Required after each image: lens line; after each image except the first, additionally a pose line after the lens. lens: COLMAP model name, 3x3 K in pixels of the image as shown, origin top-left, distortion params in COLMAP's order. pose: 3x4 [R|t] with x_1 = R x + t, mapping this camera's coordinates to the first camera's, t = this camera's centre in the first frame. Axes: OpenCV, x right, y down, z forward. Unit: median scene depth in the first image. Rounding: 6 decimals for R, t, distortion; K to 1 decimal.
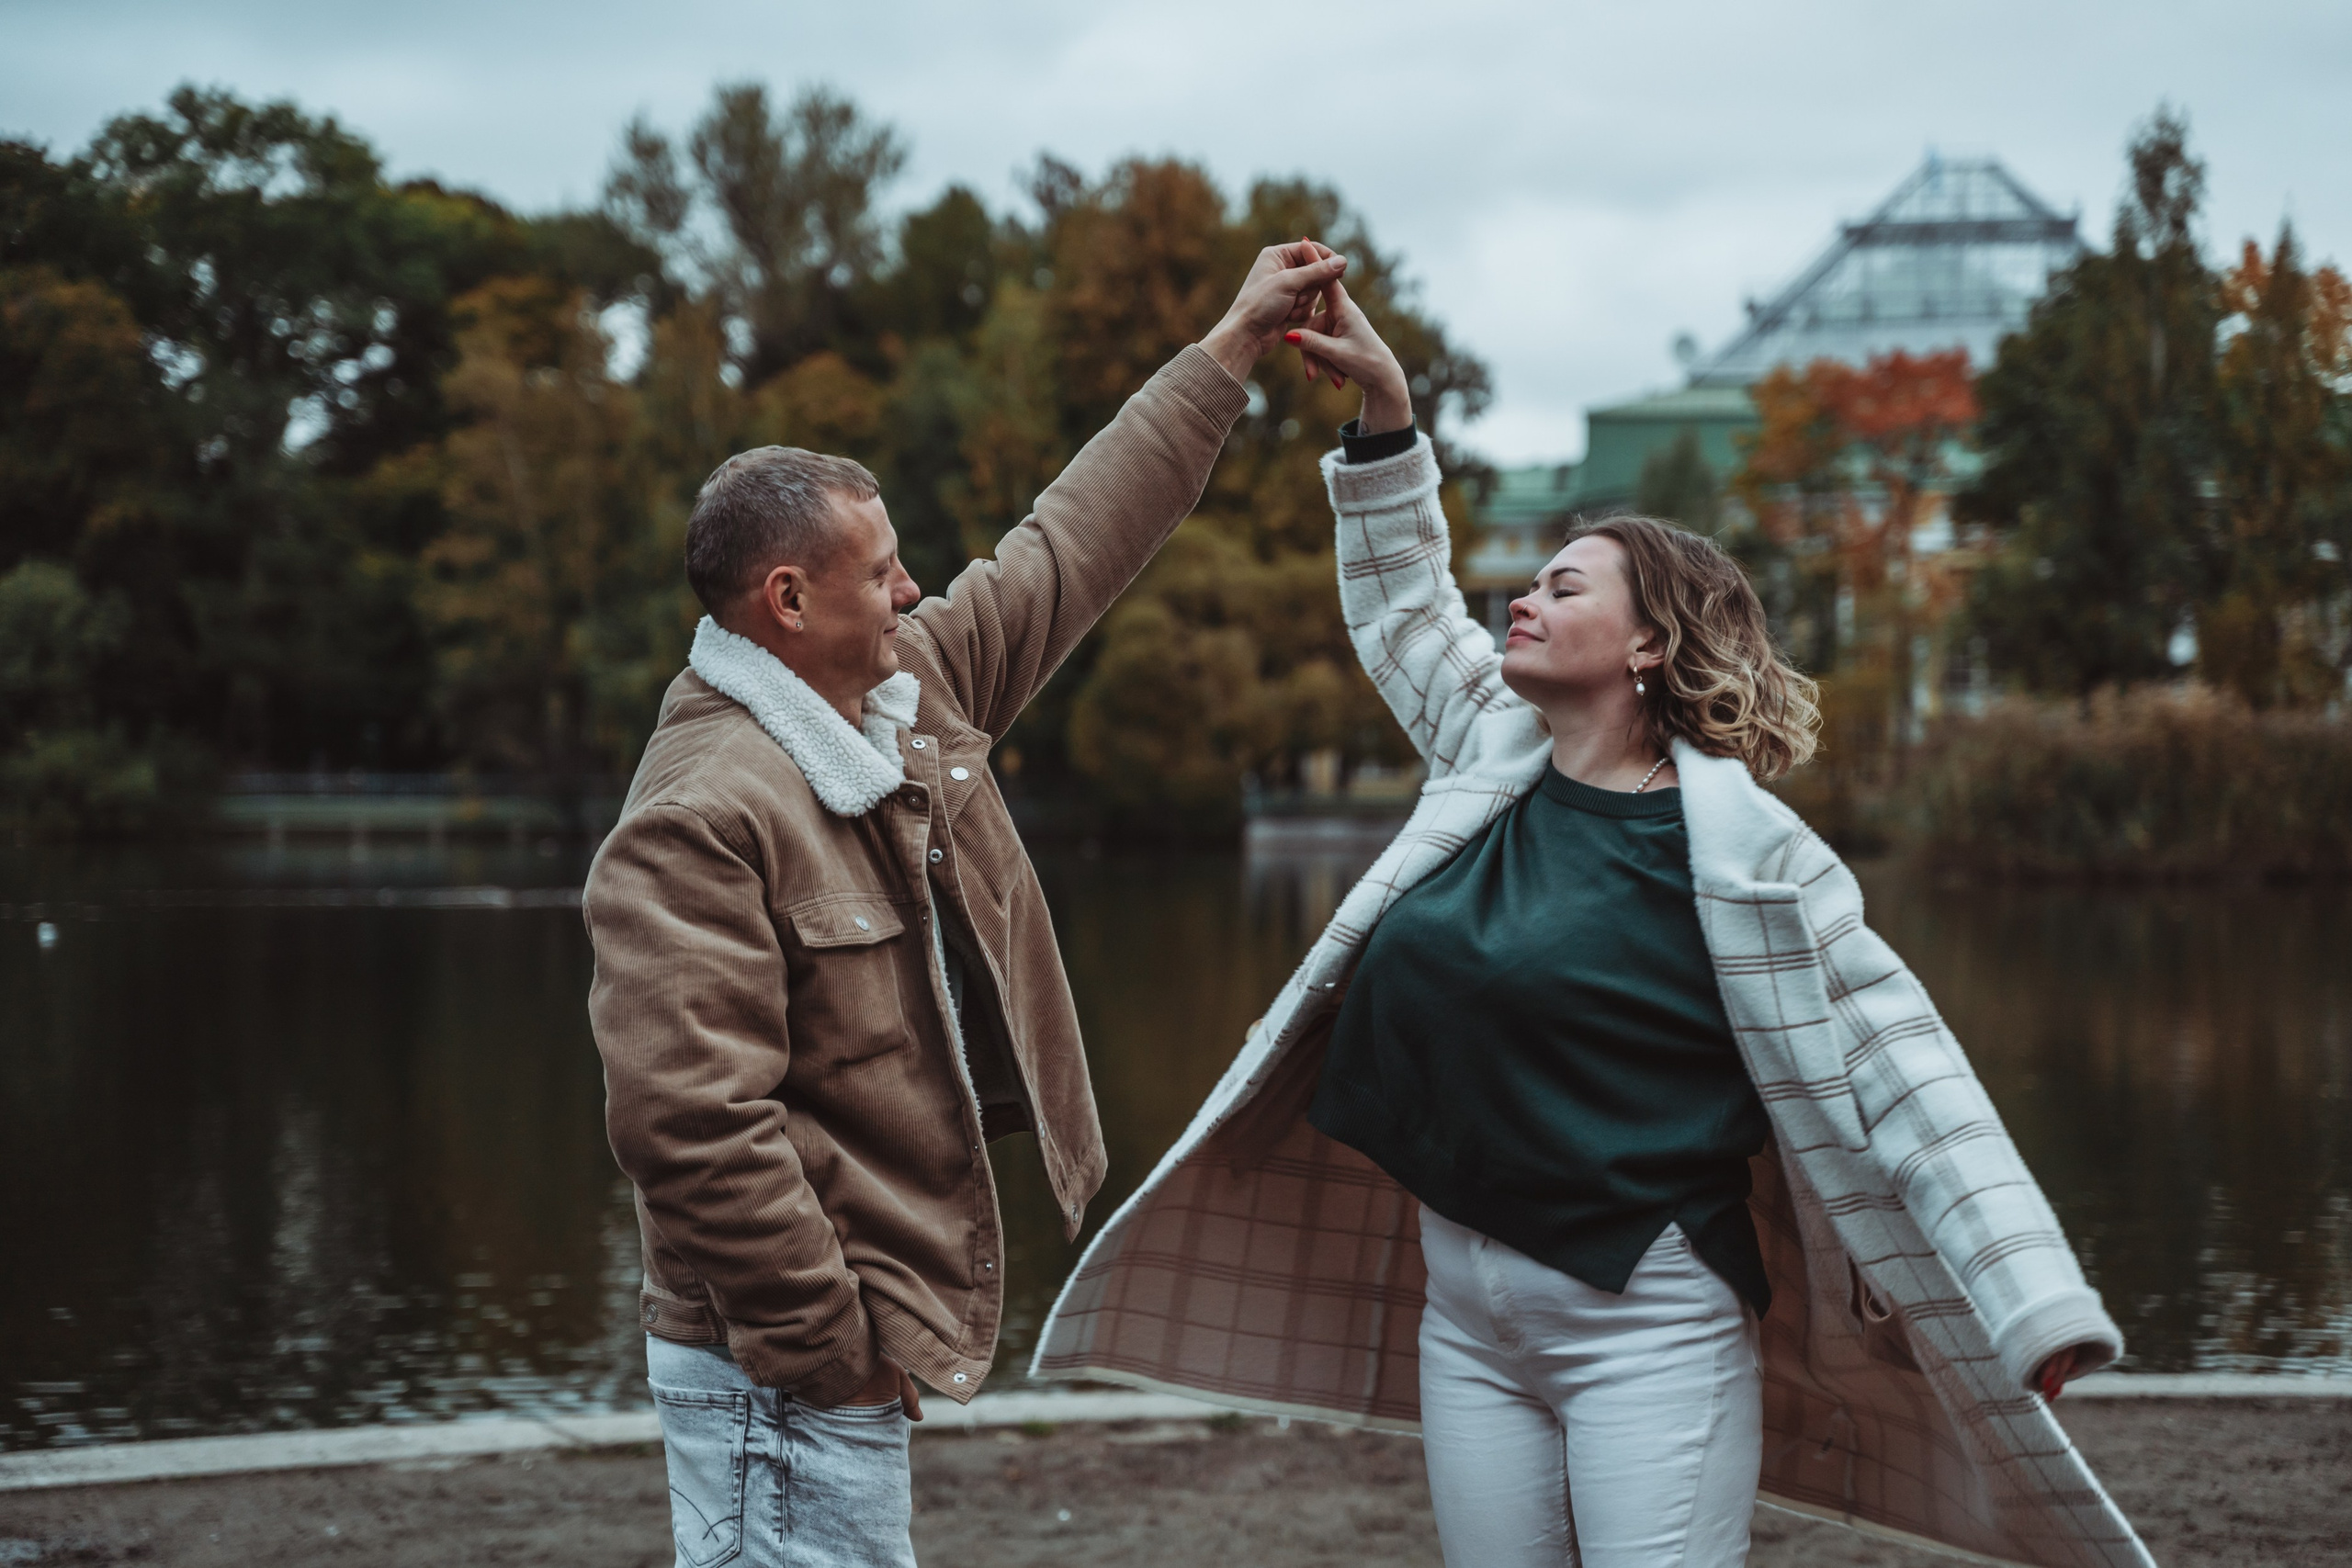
lens RADIAL K [[4549.5, 0, 1199.5], [0, 4549.5, 788.6], [0, 0, 1]] dist [0.252742, 0.000000]
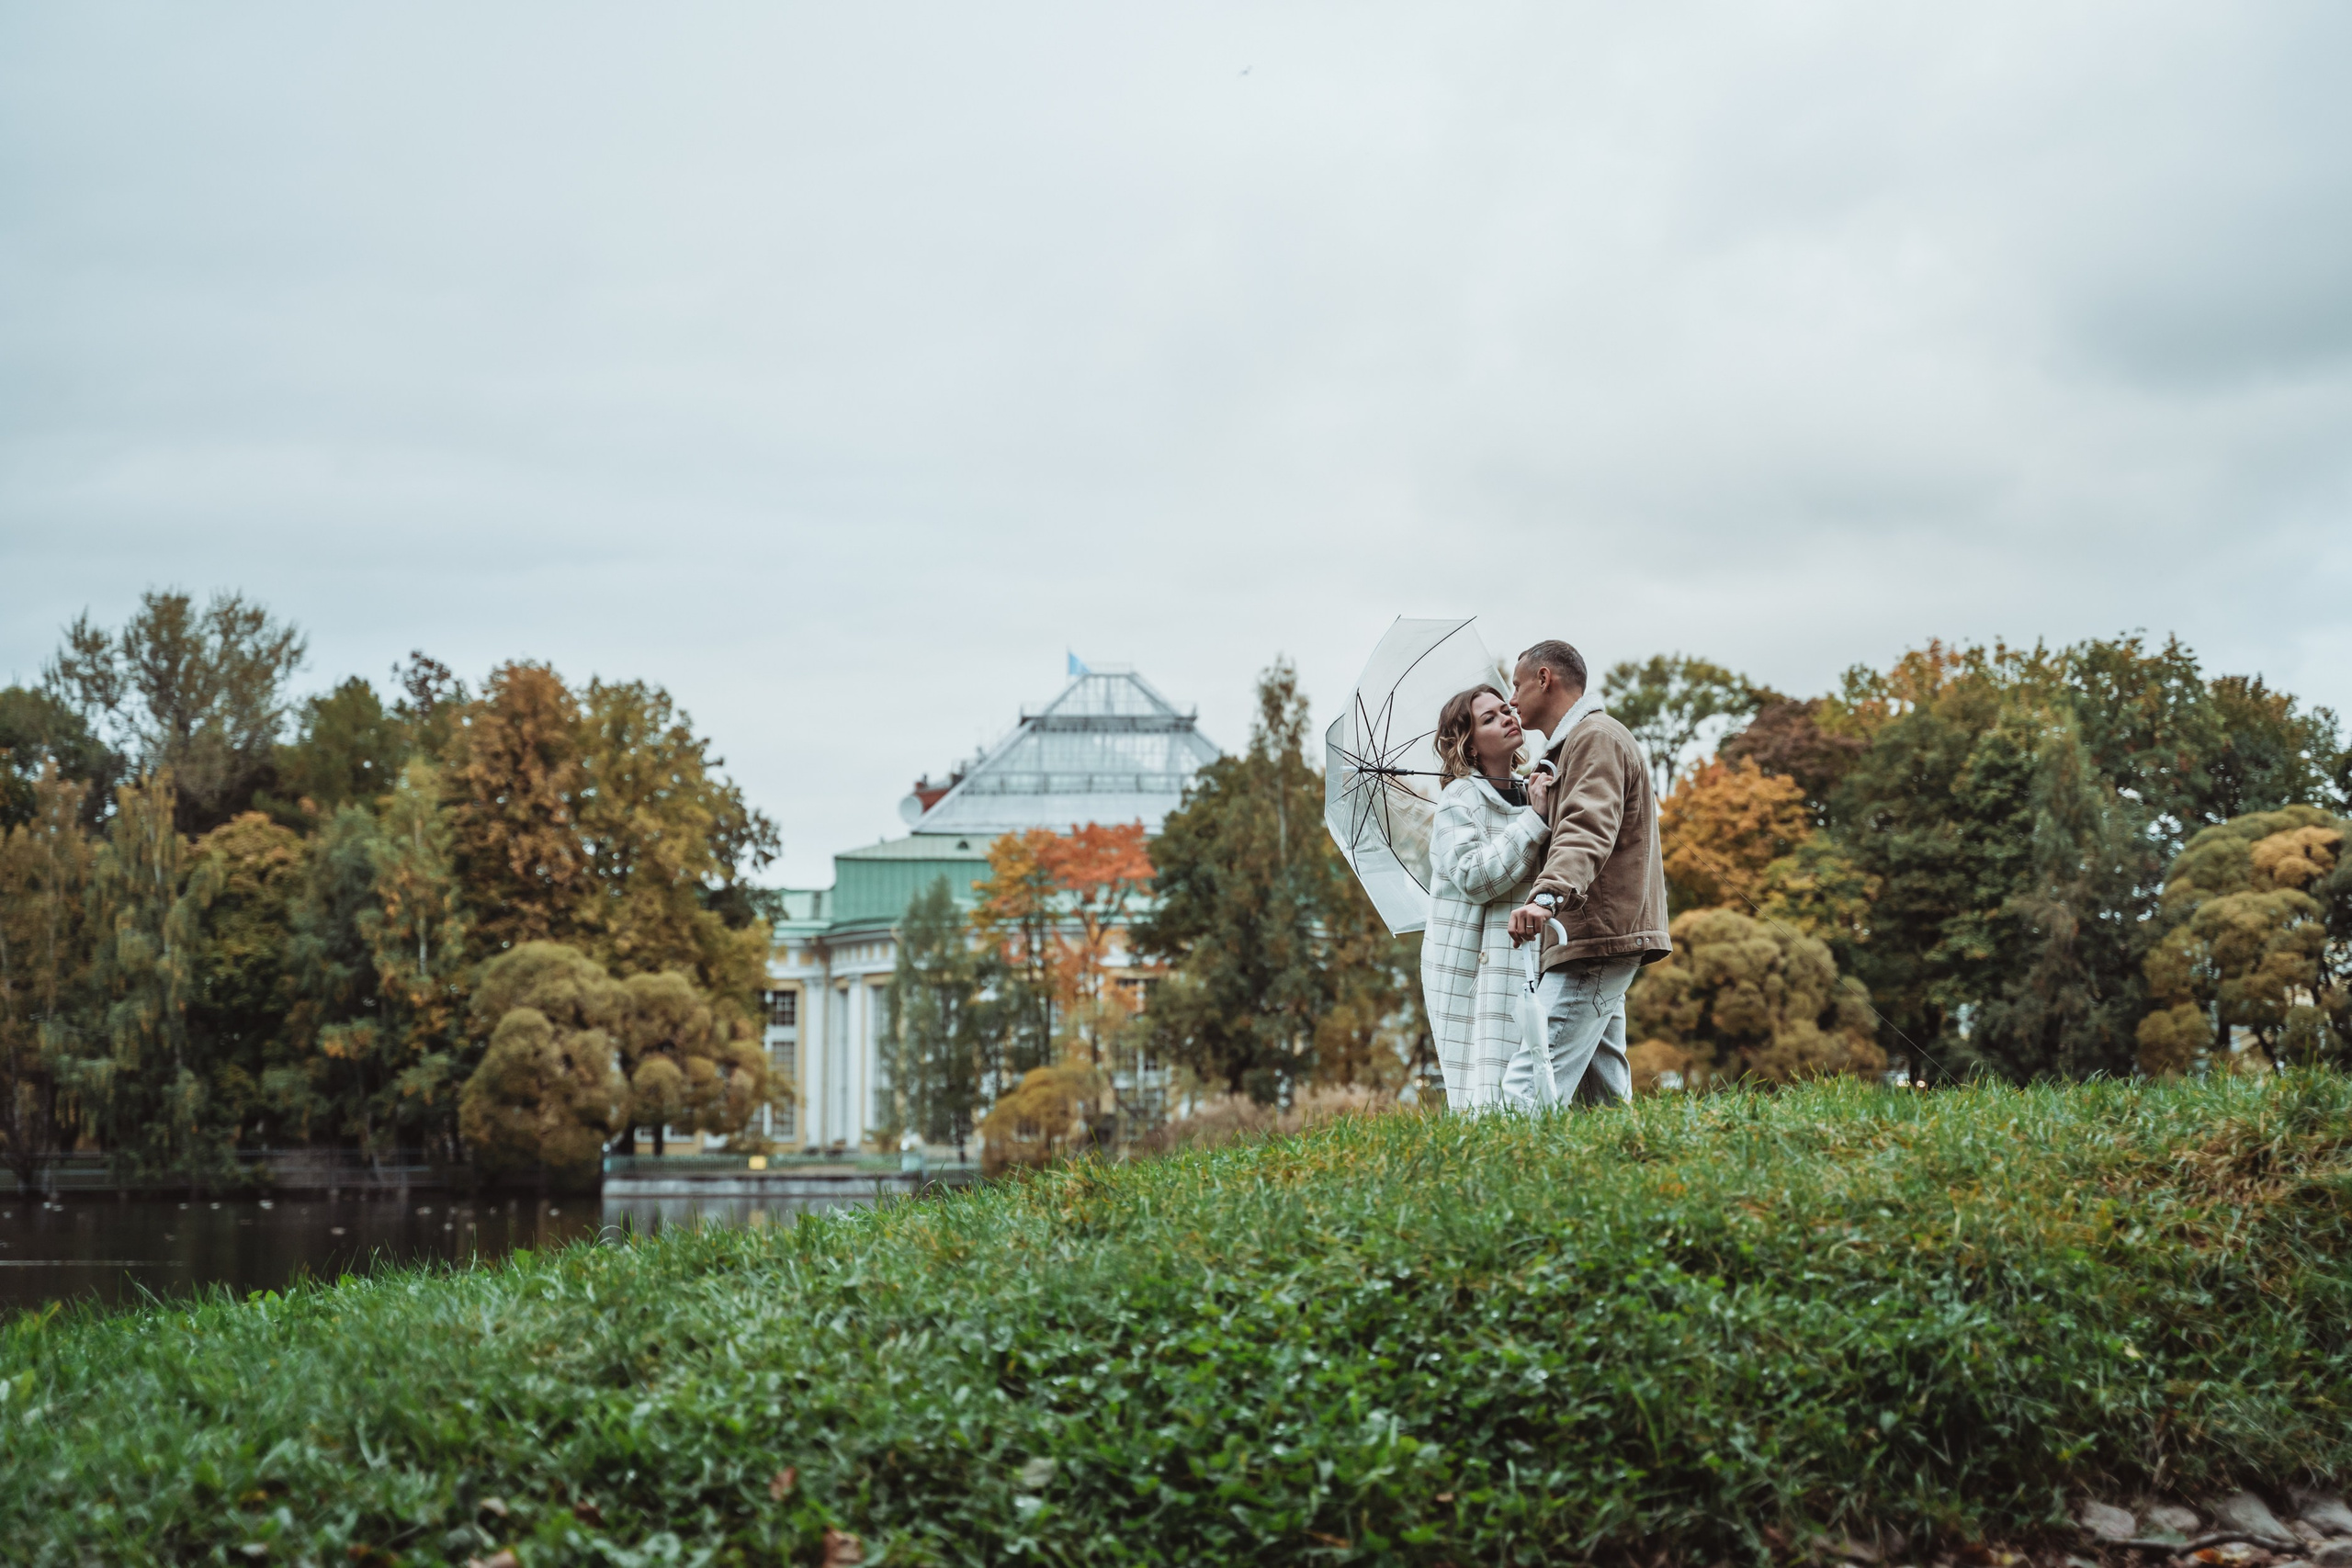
lens RADIAL K [[3927.3, 0, 1183.2], [0, 3927.3, 765.3], [0, 0, 1]] dist [0.195204, 0.000000]
pose [[0.975431, 0.014202, 0.219849, -0.075655], [0.005176, 0.996167, -0.087319, -0.010480], [-0.220246, 0.086312, 0.971618, -0.135532]]
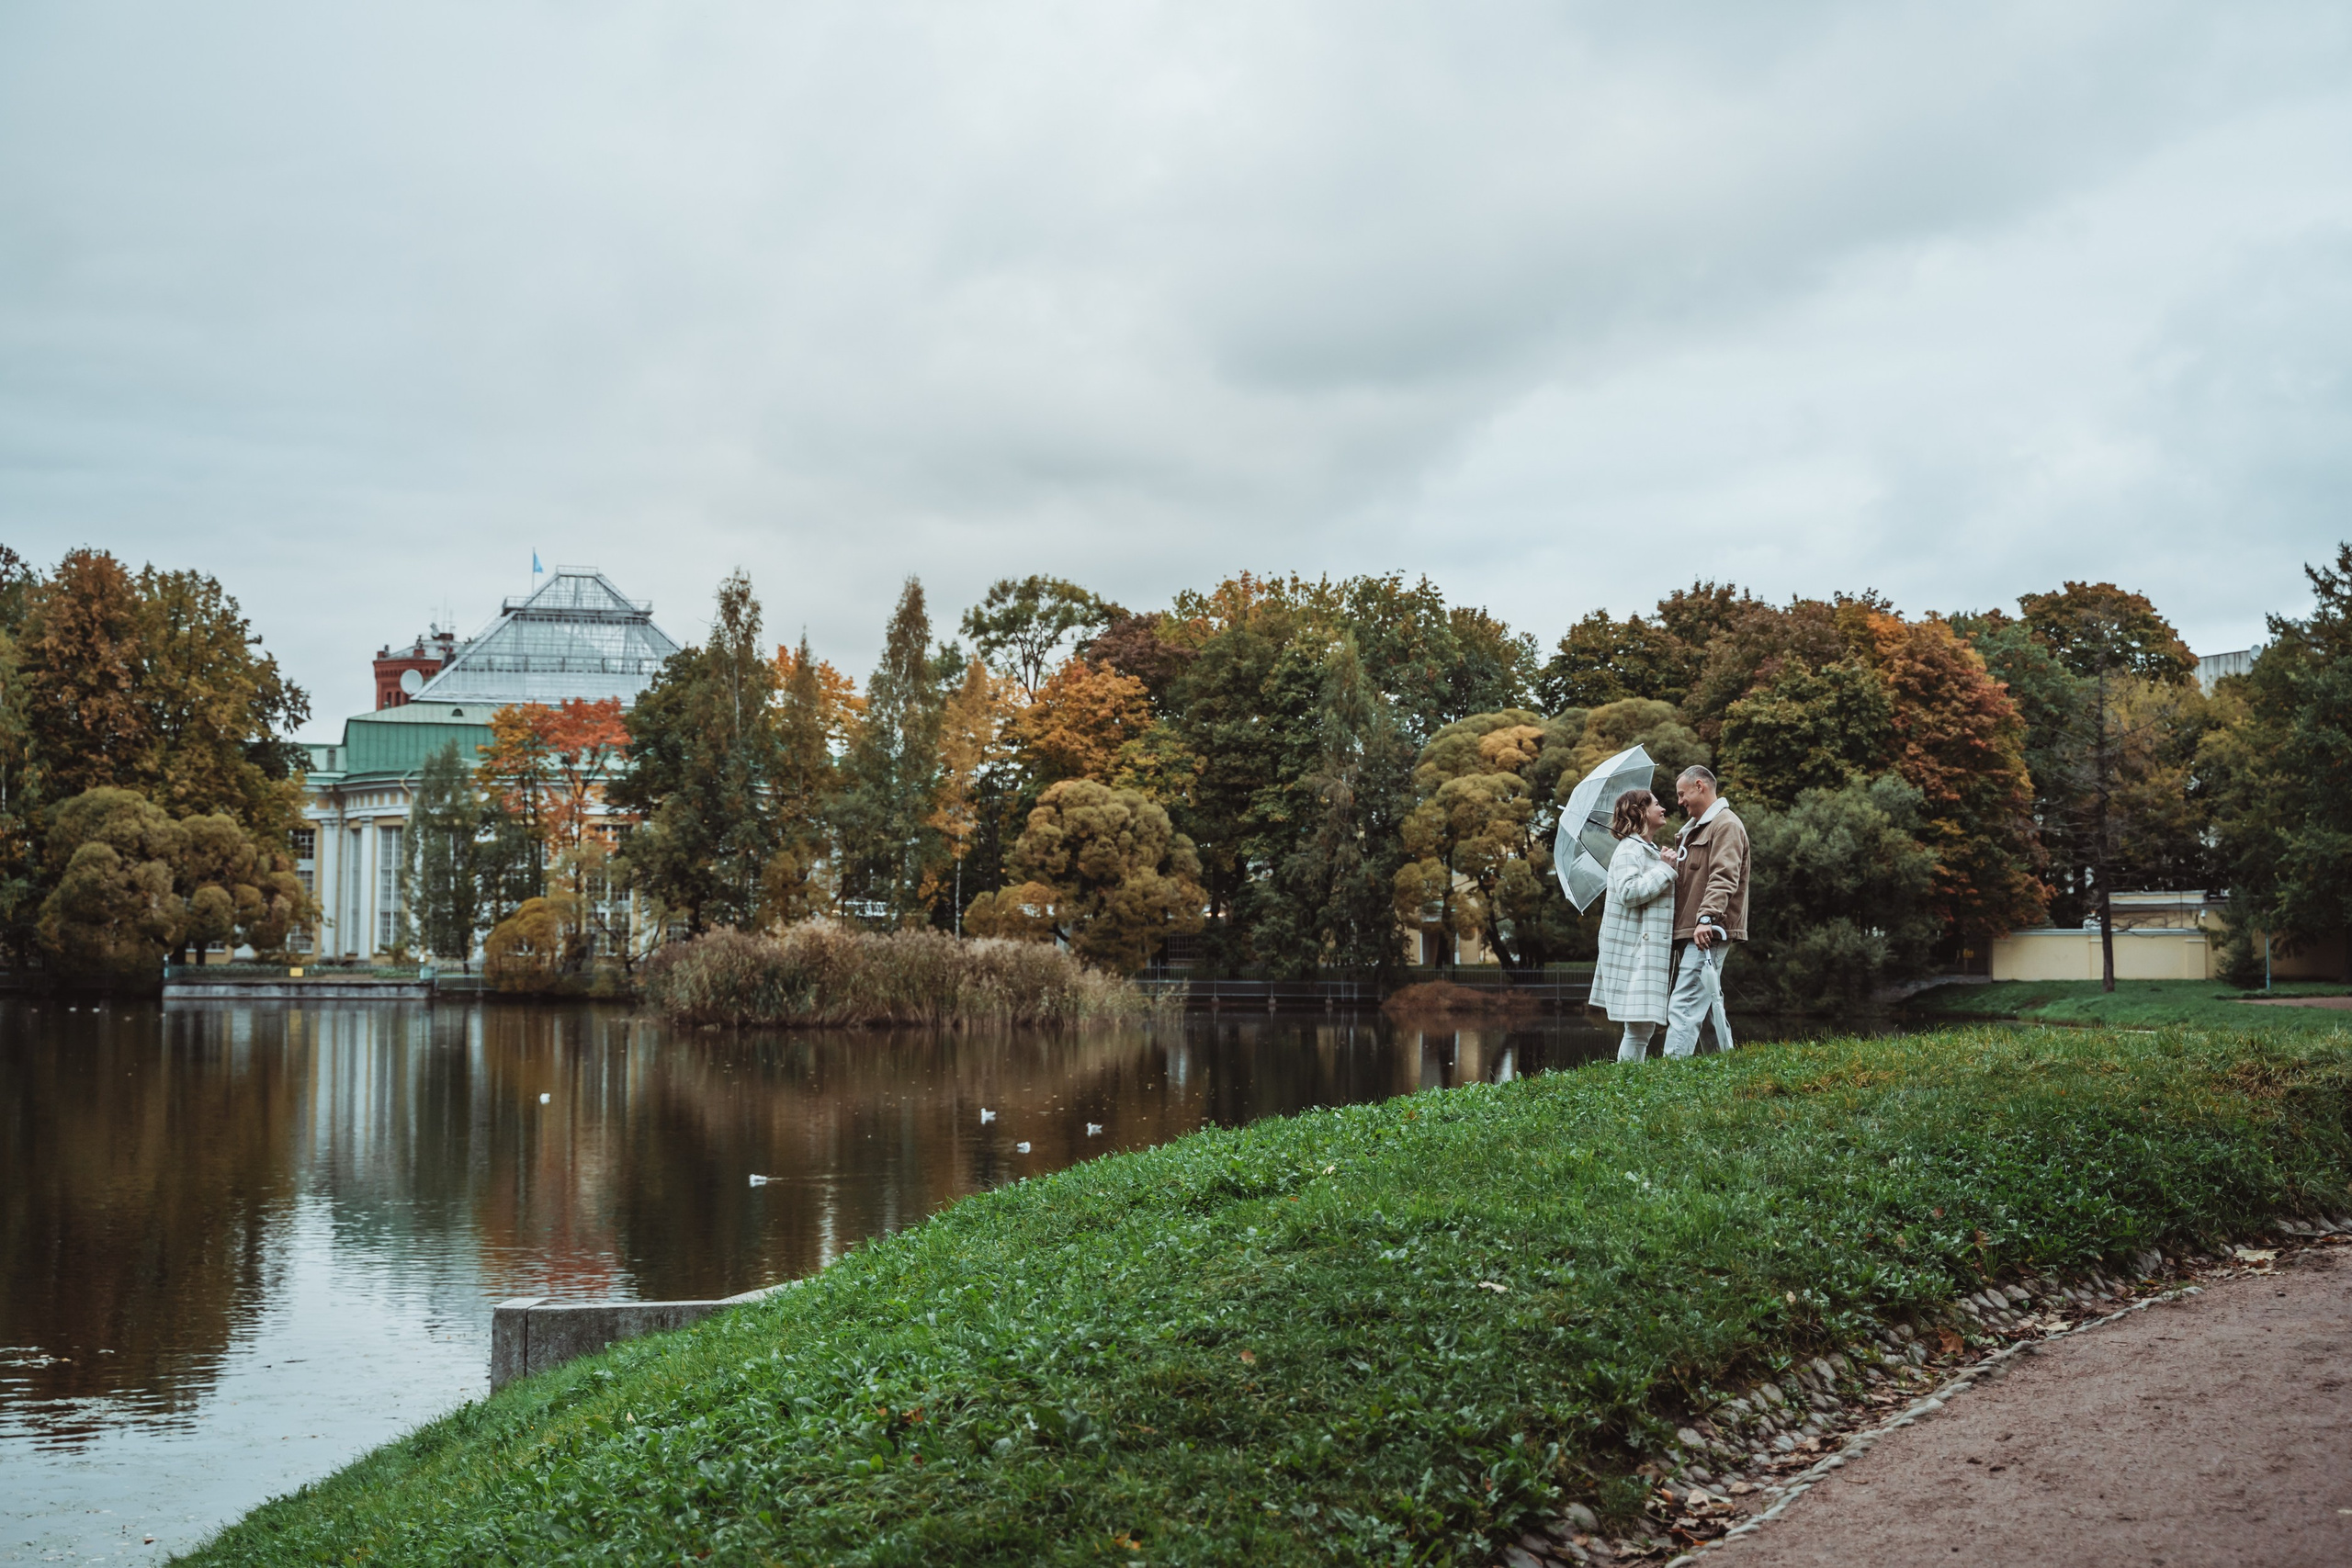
lens RADIAL K [[3239.4, 0, 1157.7], [0, 3239.4, 776.6], [0, 0, 1]] dist [0.084783, 0.000000]
pose [[0.917935, 0.023526, 0.396033, -0.119181], [-0.005883, 0.998938, -0.045704, -0.014077], [-0.396688, 0.039623, 0.917098, -0.165538]]
